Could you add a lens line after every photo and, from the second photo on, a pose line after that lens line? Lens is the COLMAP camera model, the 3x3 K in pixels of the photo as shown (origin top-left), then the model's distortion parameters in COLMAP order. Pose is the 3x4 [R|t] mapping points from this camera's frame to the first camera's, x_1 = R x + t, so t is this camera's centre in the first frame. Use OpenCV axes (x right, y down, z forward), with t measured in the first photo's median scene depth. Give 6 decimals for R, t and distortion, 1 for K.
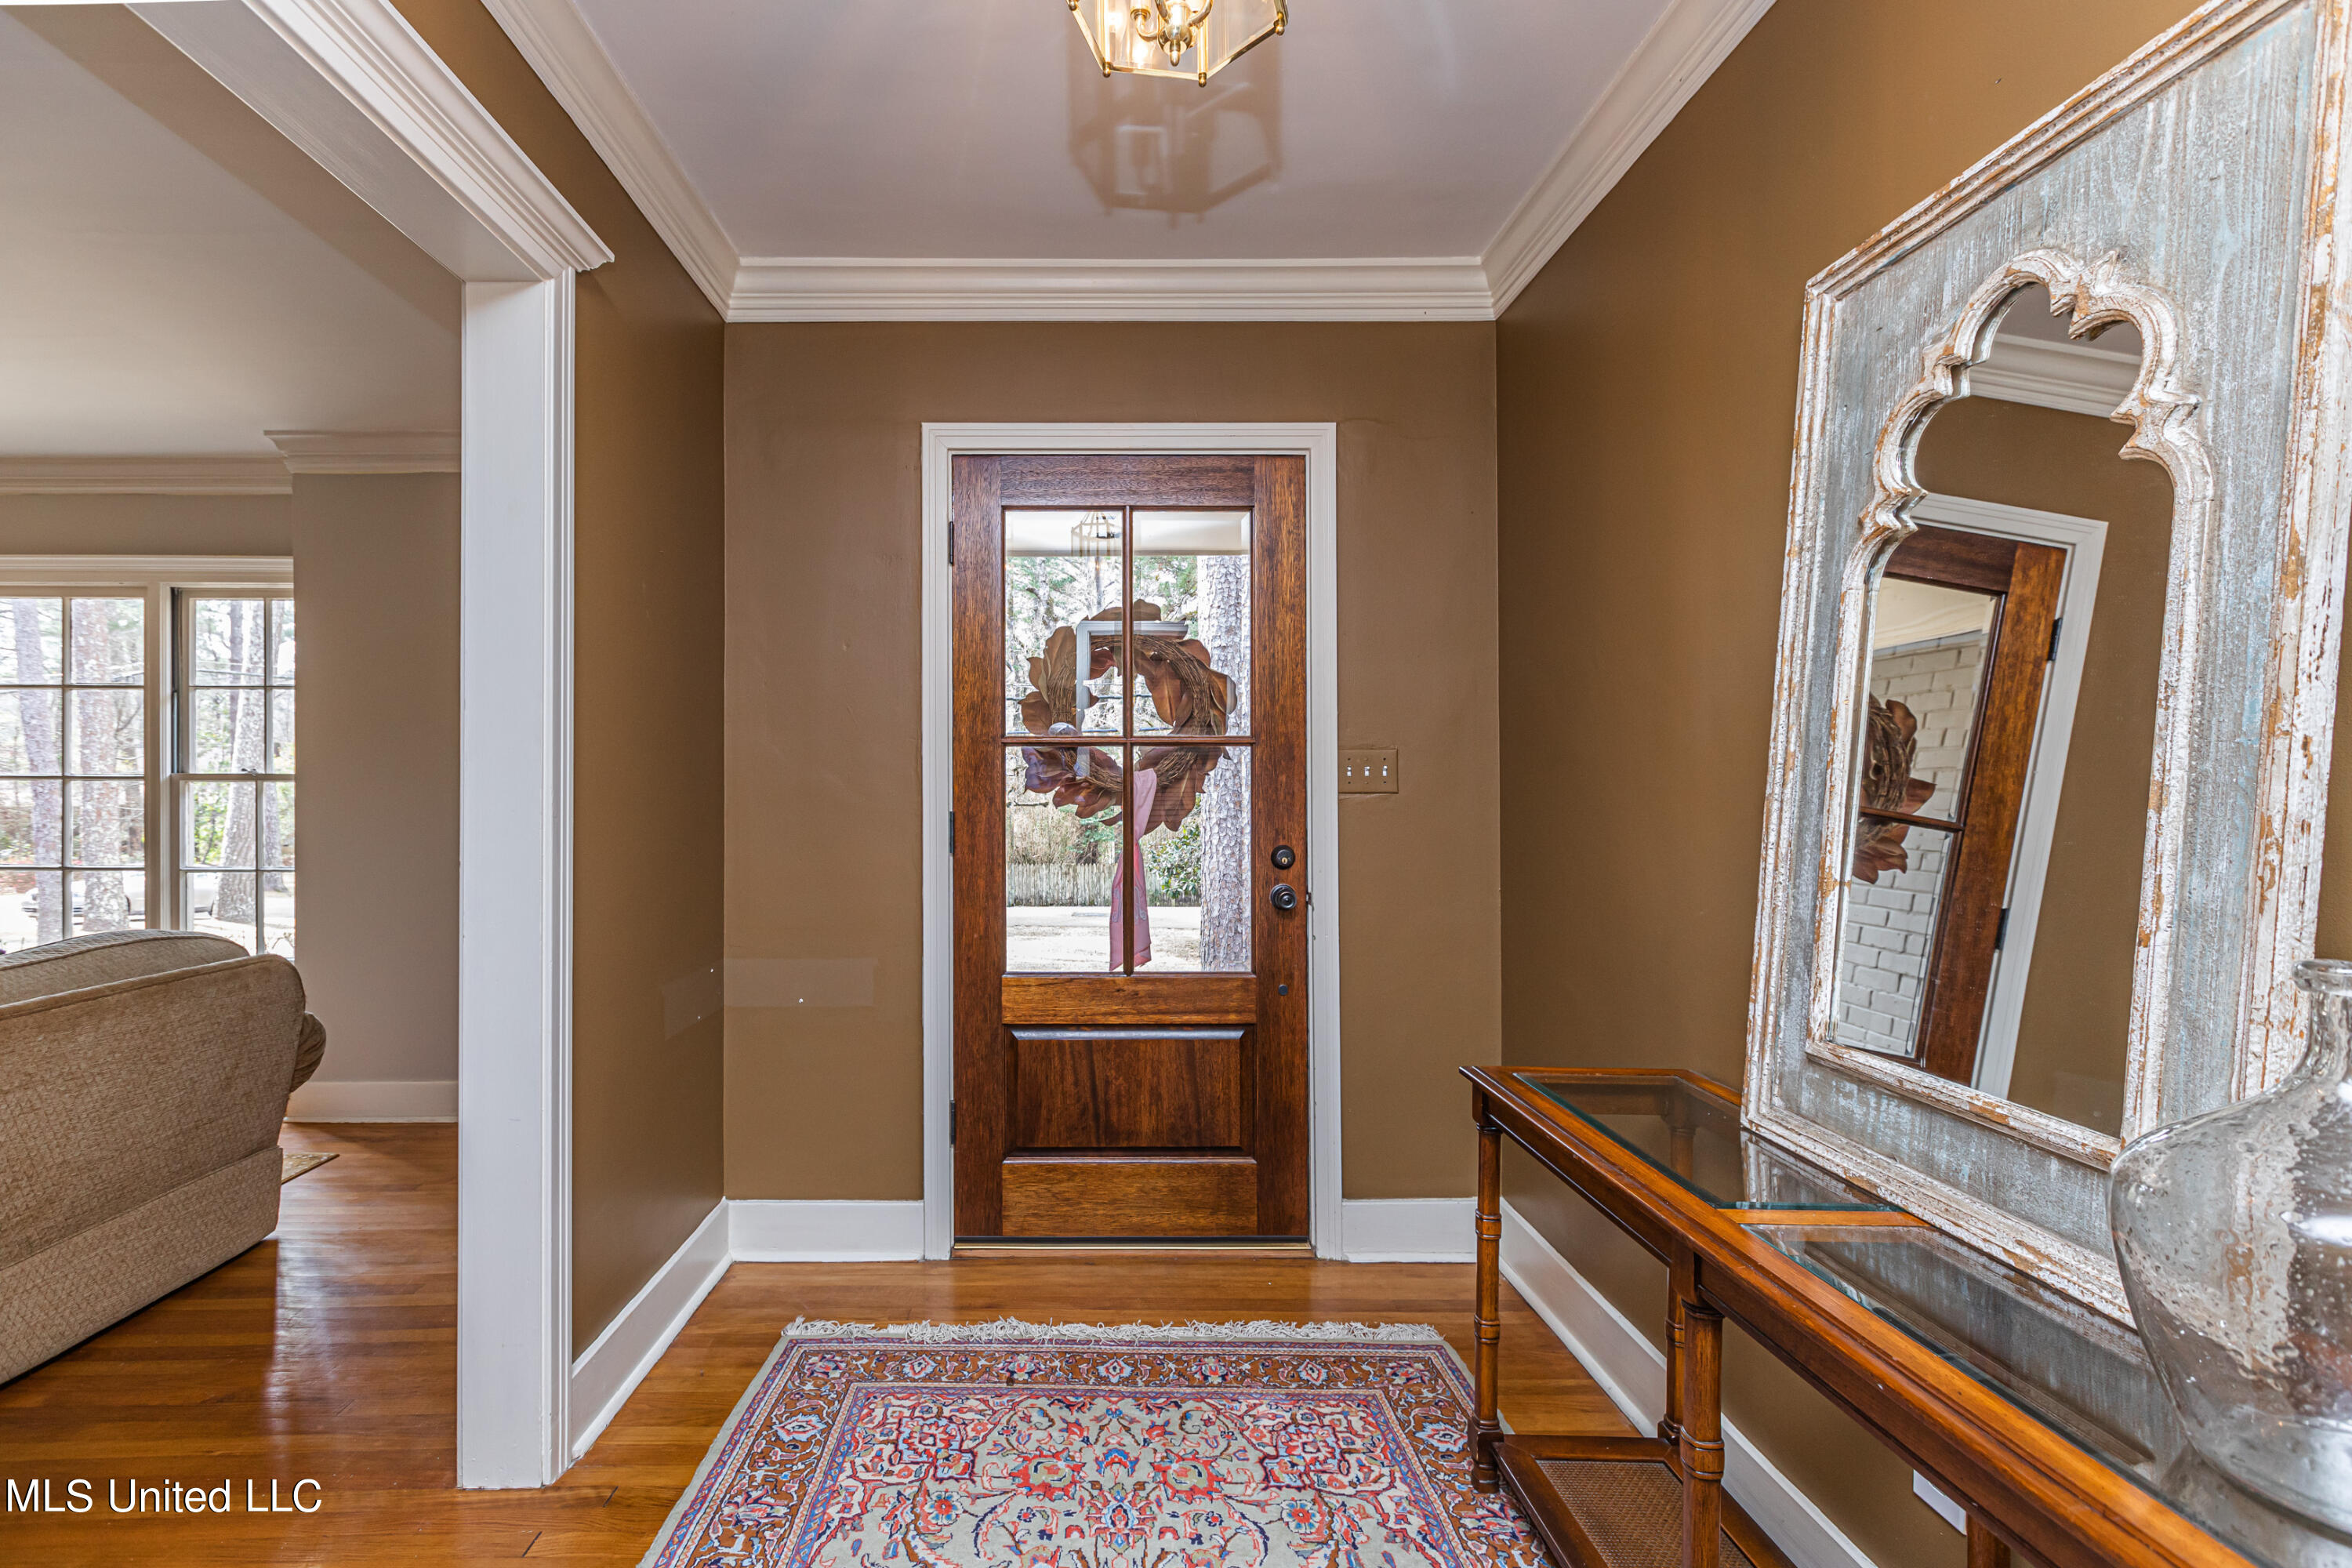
lens RADIAL K [[1070.7, 0, 1183.3], [0, 1070.7, 781.7], [0, 0, 1]] dist [-0.002449, -0.000129]
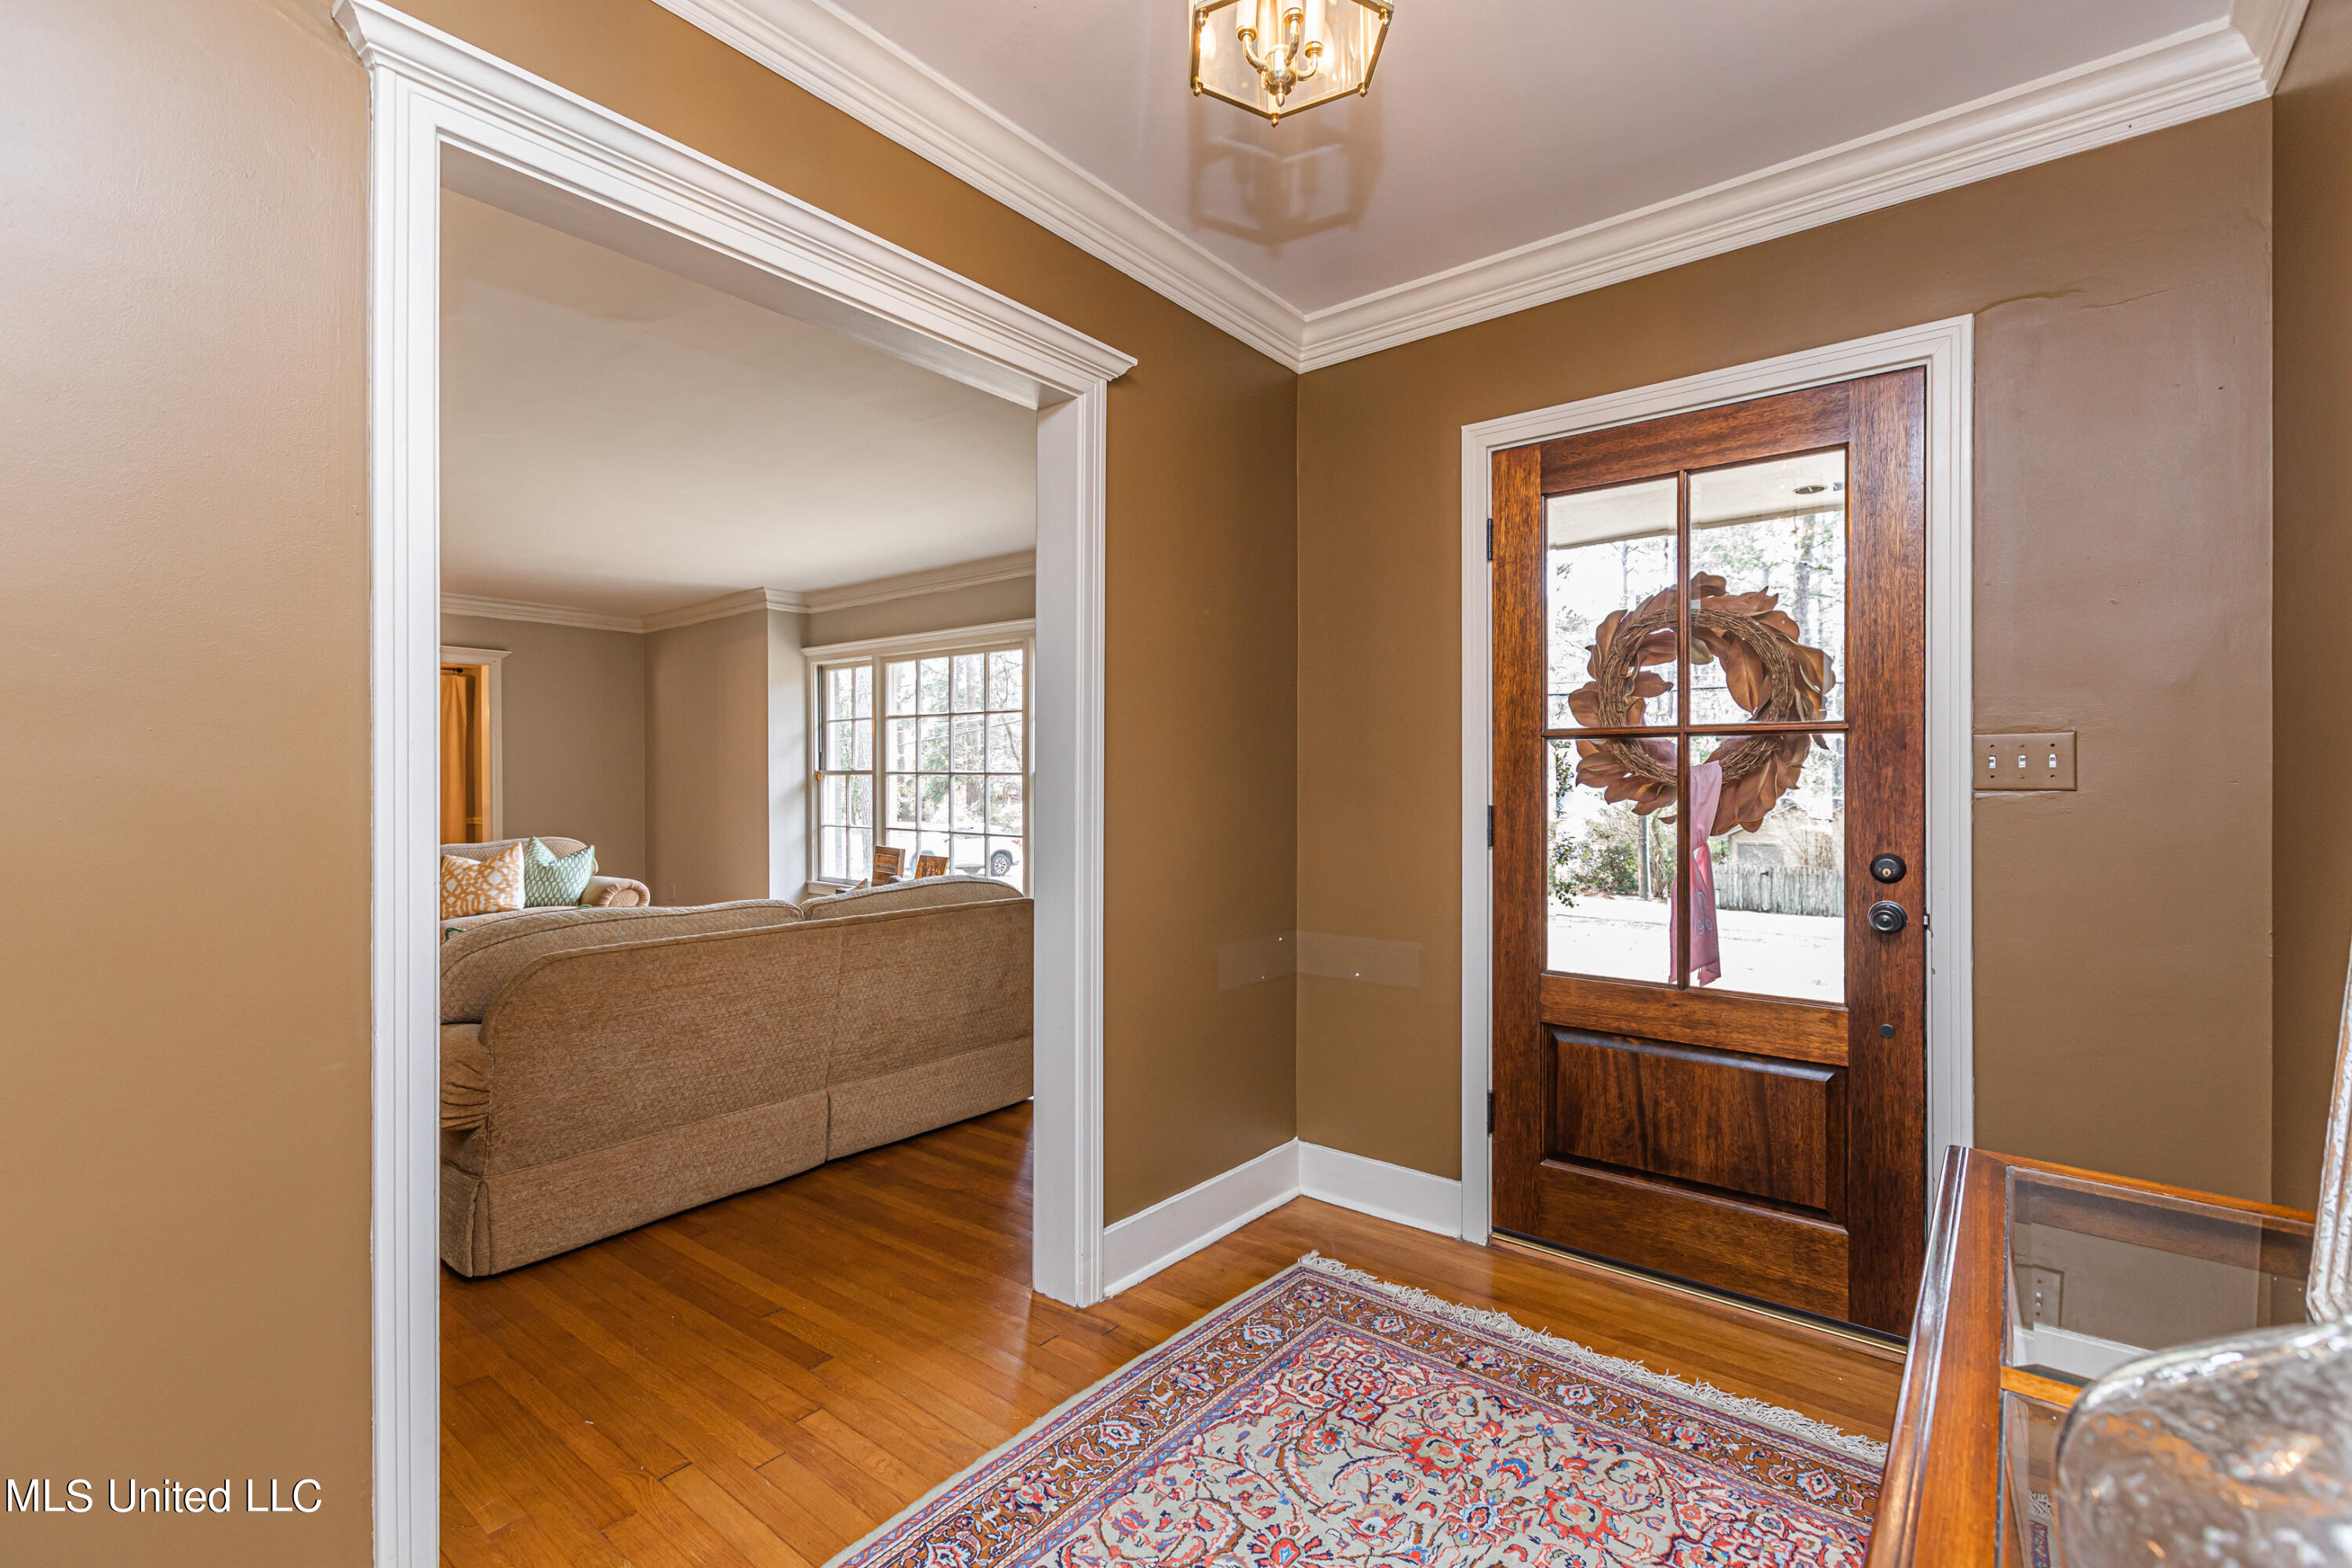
lens RADIAL K [[1070.7, 0, 1189.8], [0, 1070.7, 783.5], [0, 0, 1]] dist [-0.002449, -0.000129]
pose [[0.772951, 0.002942, -0.634459, 0.212970], [0.001601, 0.999977, 0.006588, -0.000047], [0.634464, -0.006108, 0.772928, 0.039297]]
